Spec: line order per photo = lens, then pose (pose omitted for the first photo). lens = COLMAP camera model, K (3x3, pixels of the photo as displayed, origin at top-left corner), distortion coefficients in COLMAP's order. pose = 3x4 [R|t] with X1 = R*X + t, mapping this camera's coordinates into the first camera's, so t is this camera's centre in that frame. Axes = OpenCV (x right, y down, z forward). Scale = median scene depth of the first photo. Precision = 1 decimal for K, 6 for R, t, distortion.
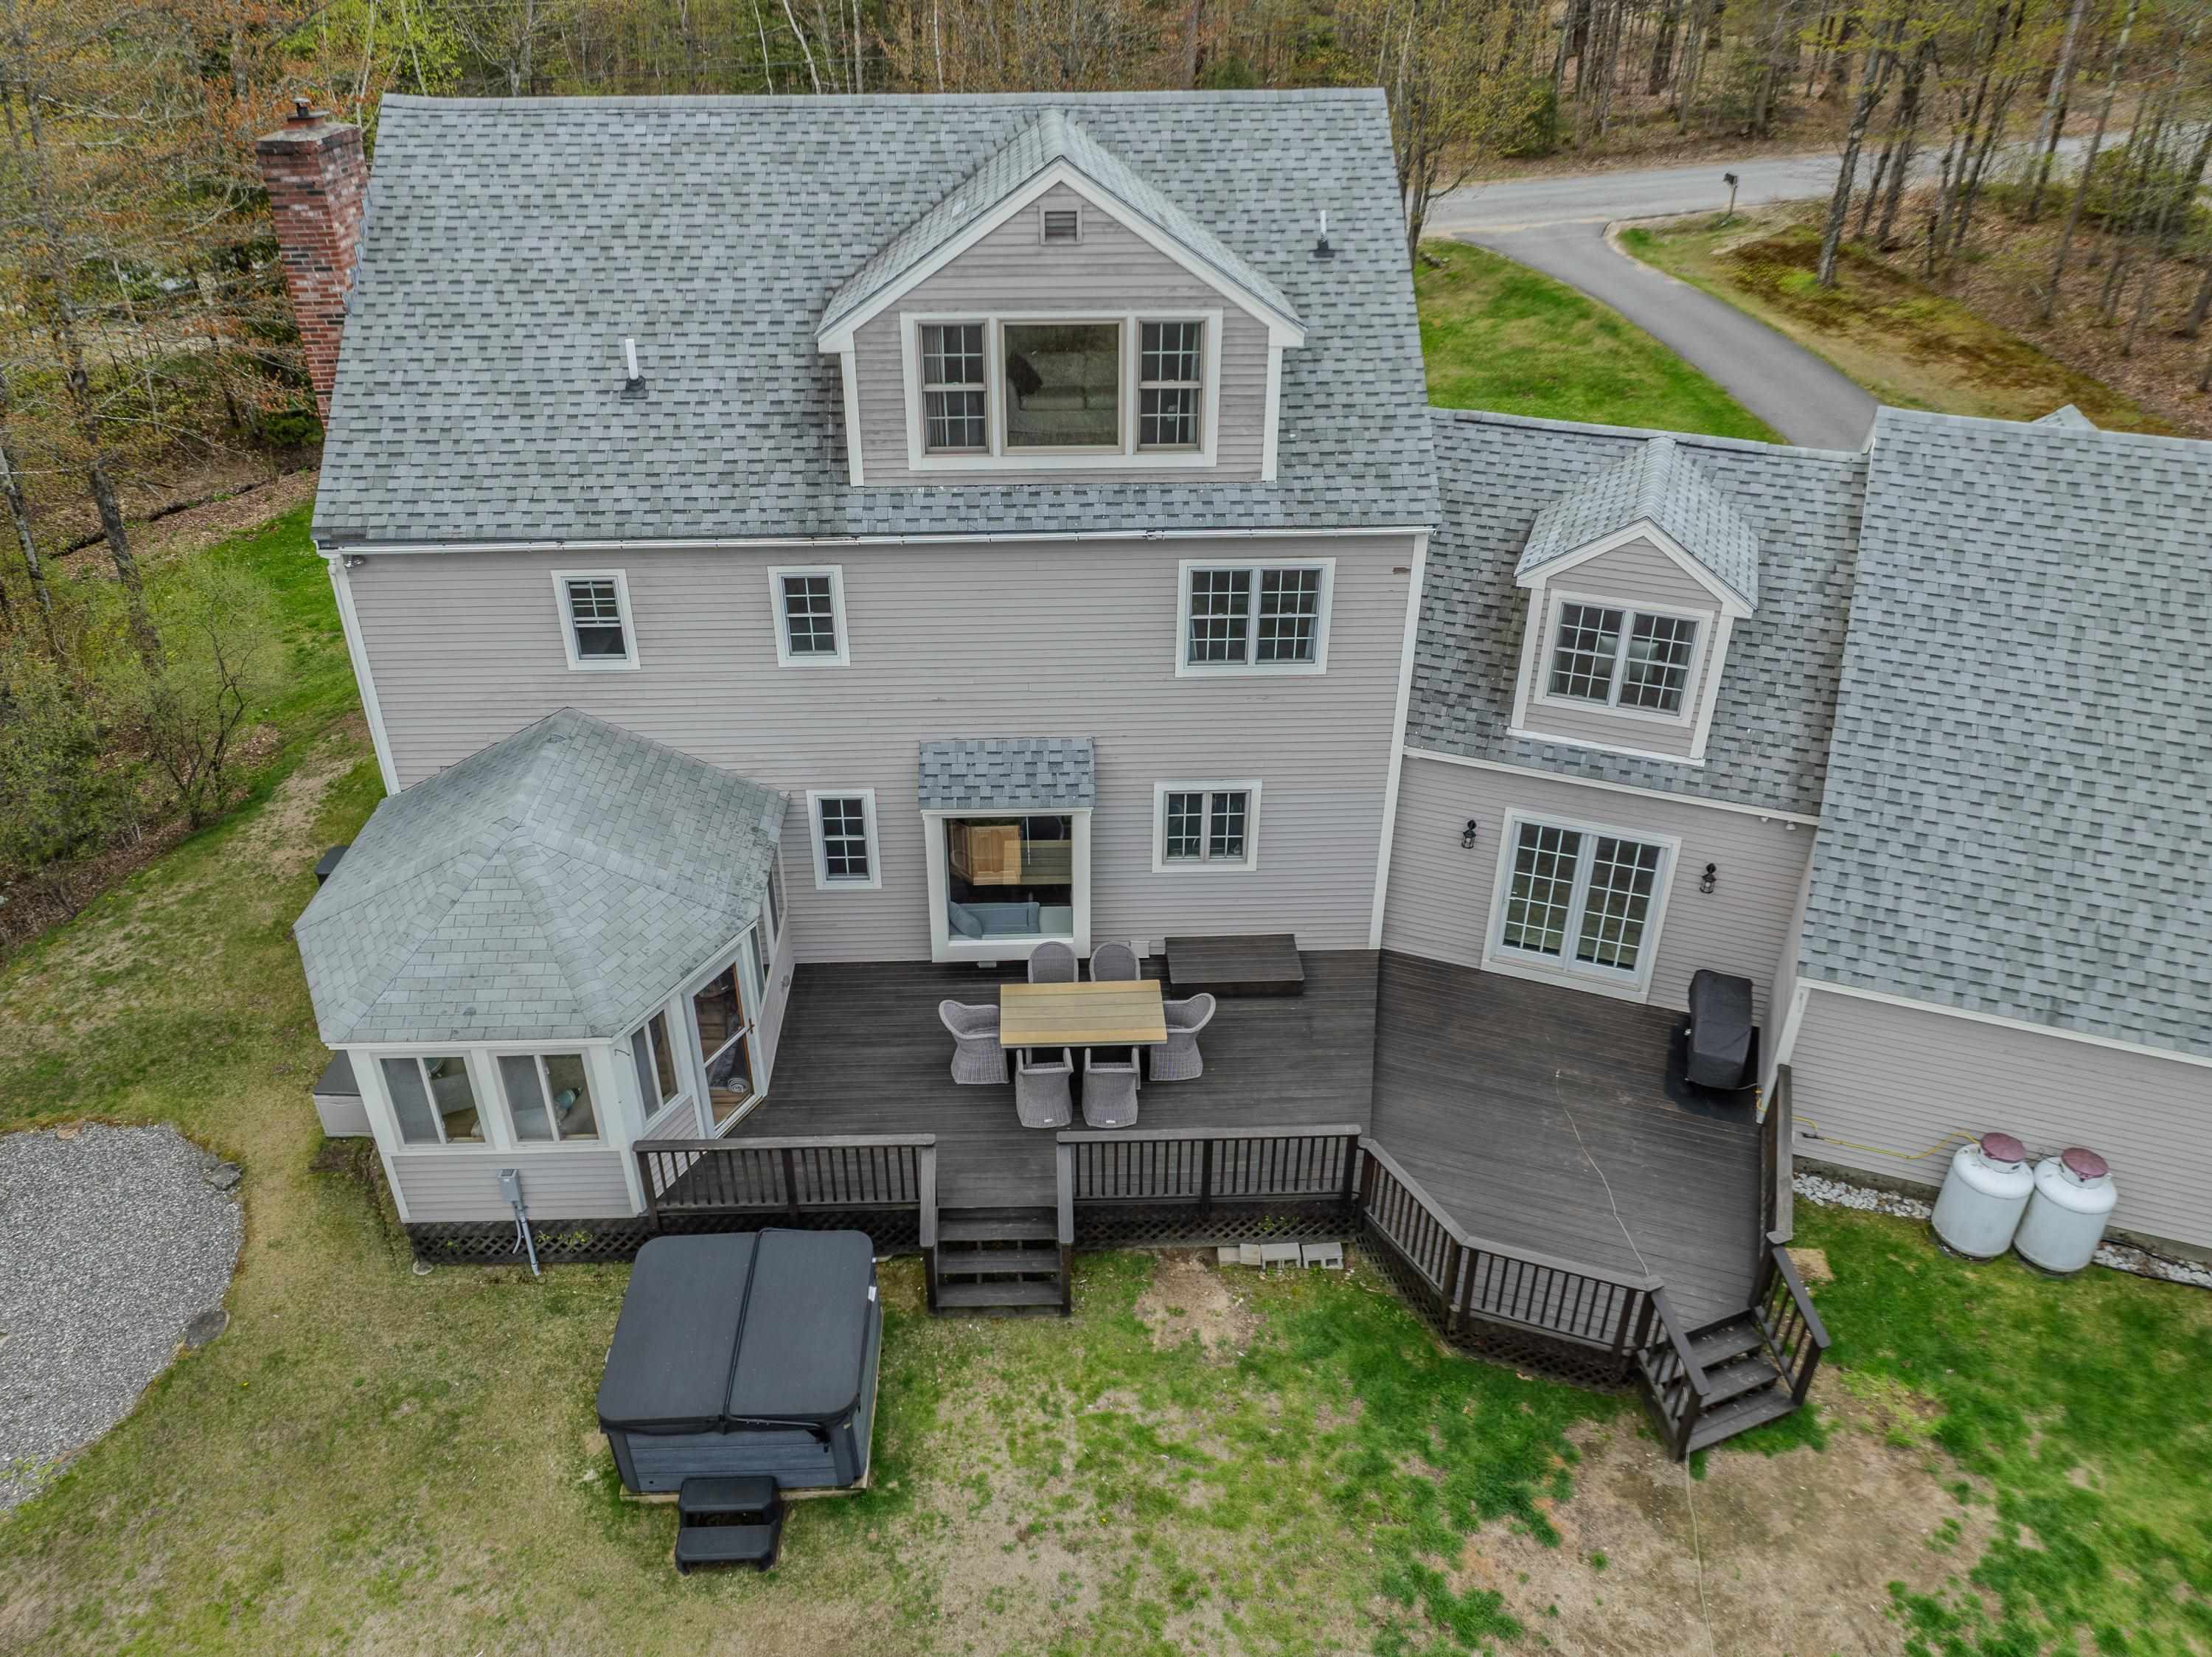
lens RADIAL K [[1545.5, 0, 1098.7], [0, 1545.5, 829.6], [0, 0, 1]] dist [-0.026197, -0.032683]
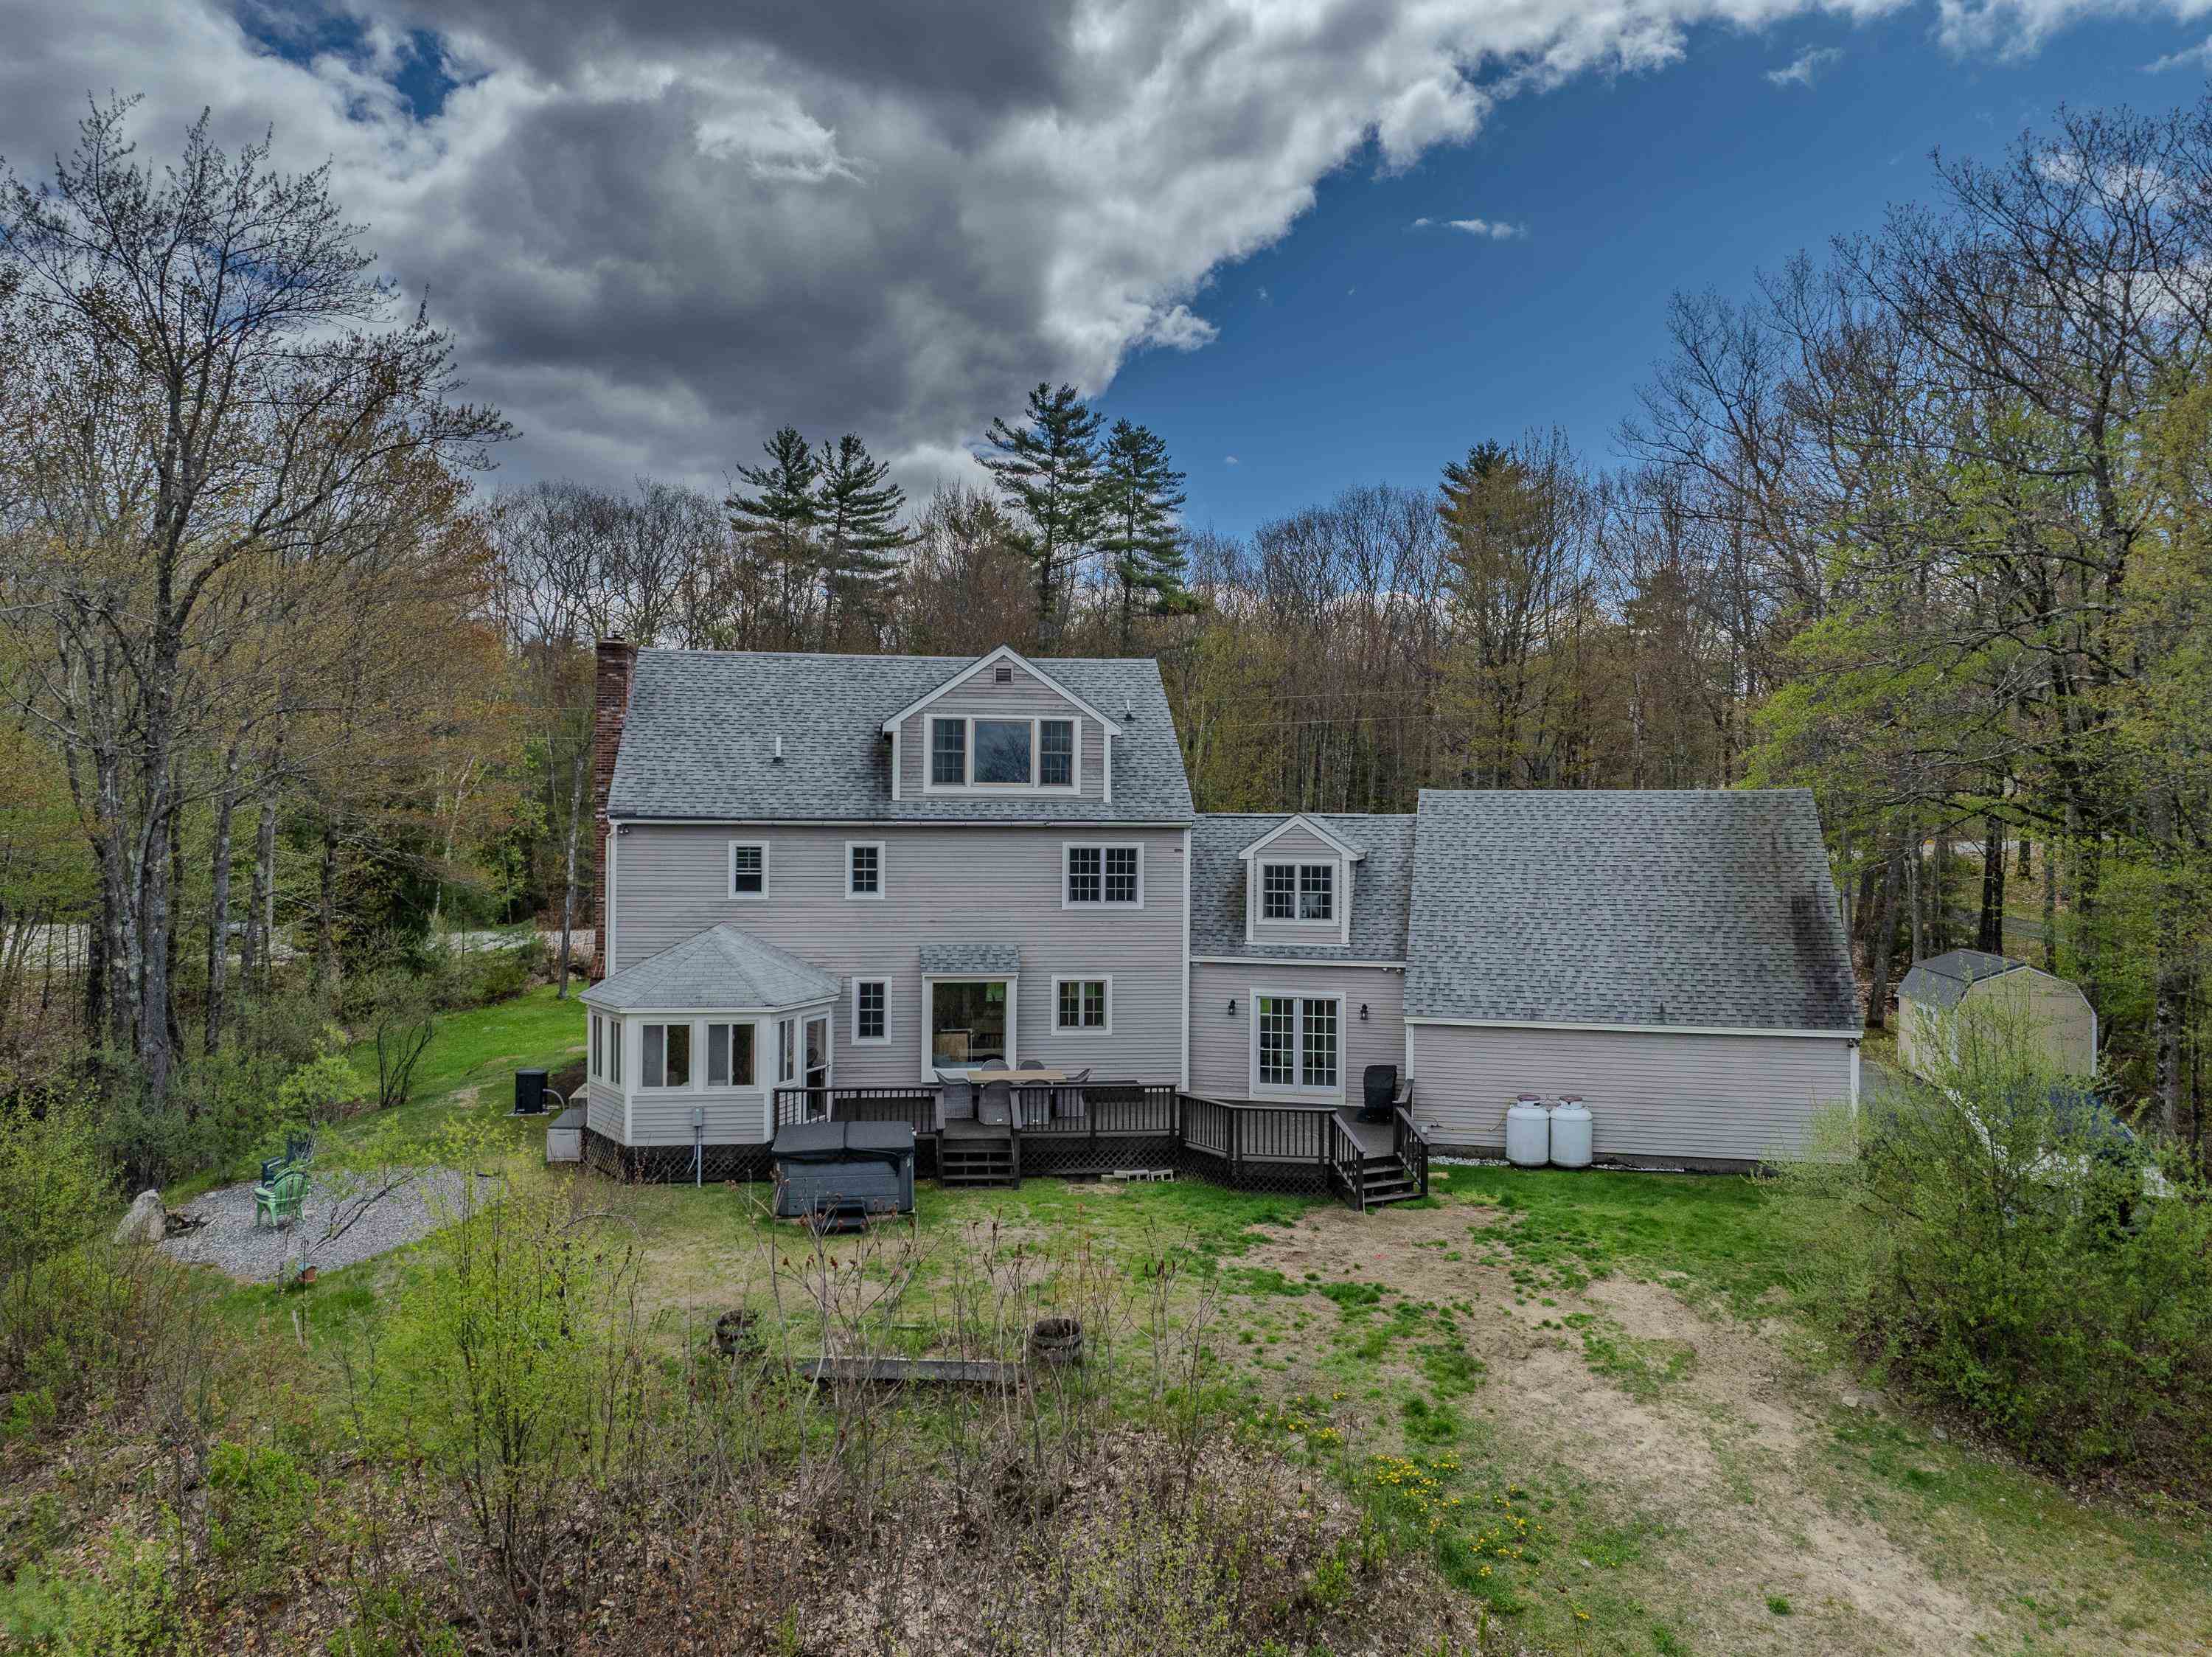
lens RADIAL K [[1545.5, 0, 1098.7], [0, 1545.5, 829.6], [0, 0, 1]] dist [-0.026197, -0.032683]
pose [[0.994097, 0.005446, 0.108358, -0.108588], [0.050762, 0.859336, -0.508886, 0.771326], [-0.095887, 0.511382, 0.853987, -0.630799]]
